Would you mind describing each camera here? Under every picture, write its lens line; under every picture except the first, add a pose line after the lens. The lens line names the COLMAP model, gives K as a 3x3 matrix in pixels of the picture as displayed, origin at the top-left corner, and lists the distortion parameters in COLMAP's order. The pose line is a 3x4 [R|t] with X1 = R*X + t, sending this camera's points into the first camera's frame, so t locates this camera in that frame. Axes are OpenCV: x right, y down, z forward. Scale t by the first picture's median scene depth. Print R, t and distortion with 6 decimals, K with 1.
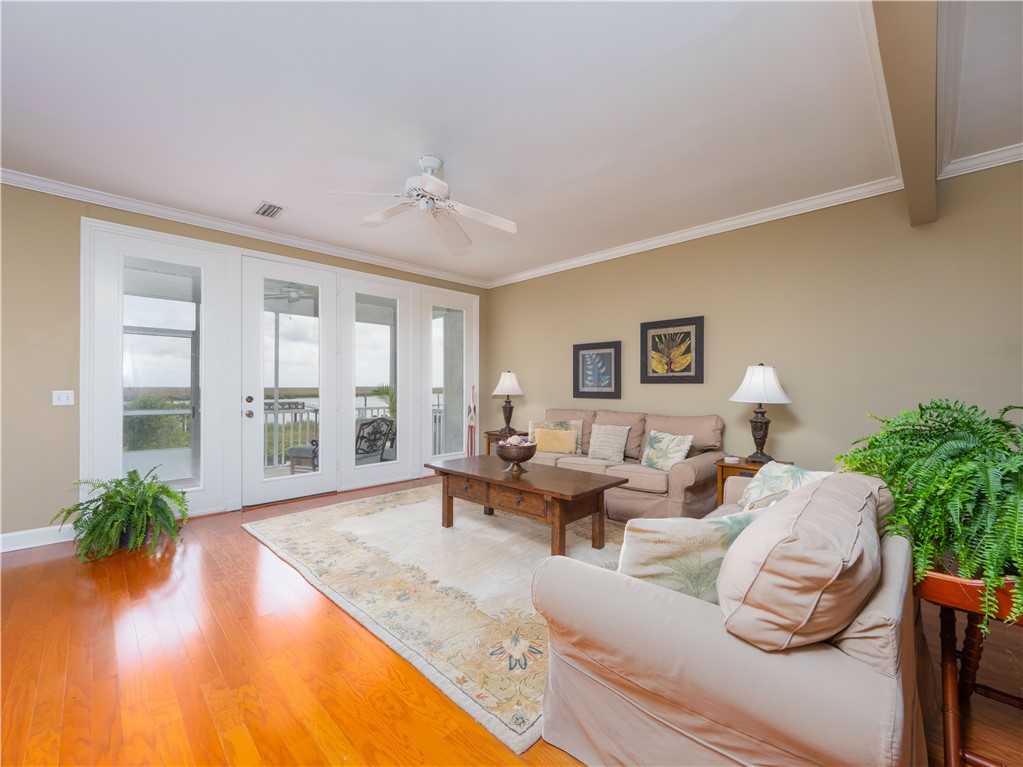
lens RADIAL K [[427.4, 0, 511.4], [0, 427.4, 385.3], [0, 0, 1]] dist [-0.003040, -0.000069]
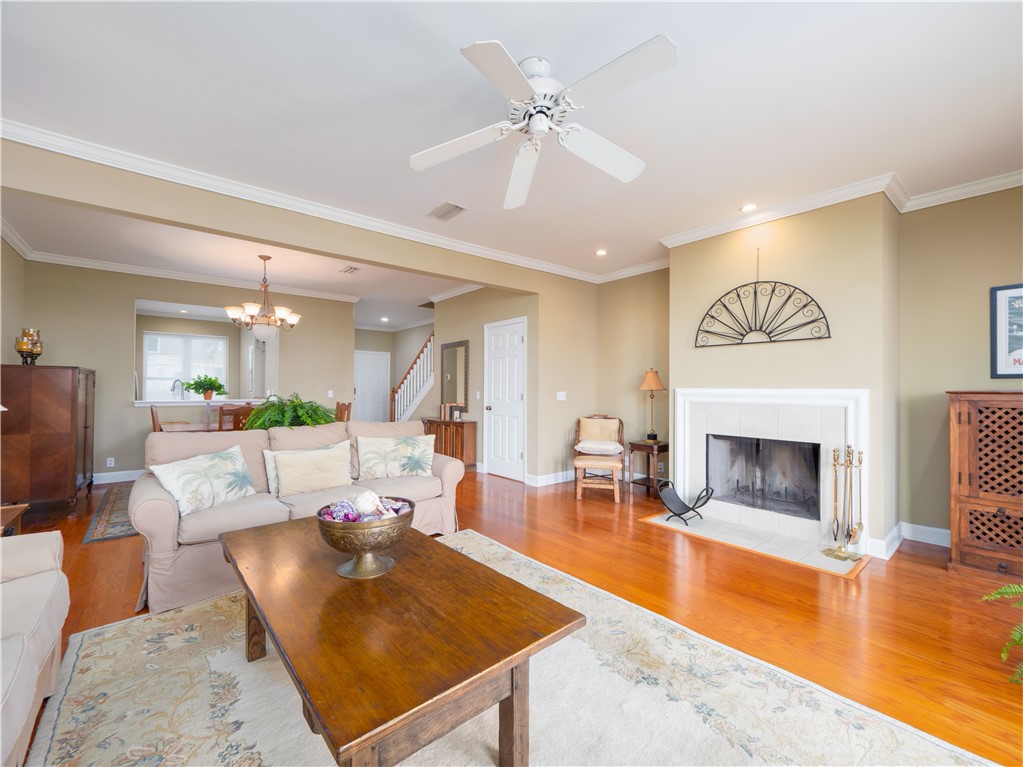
lens RADIAL K [[427.4, 0, 509.9], [0, 427.4, 385.4], [0, 0, 1]] dist [-0.003040, -0.000069]
pose [[-0.996169, -0.000927, 0.087439, -0.193615], [-0.001596, 0.999970, -0.007590, -0.002420], [-0.087430, -0.007701, -0.996141, 1.511901]]
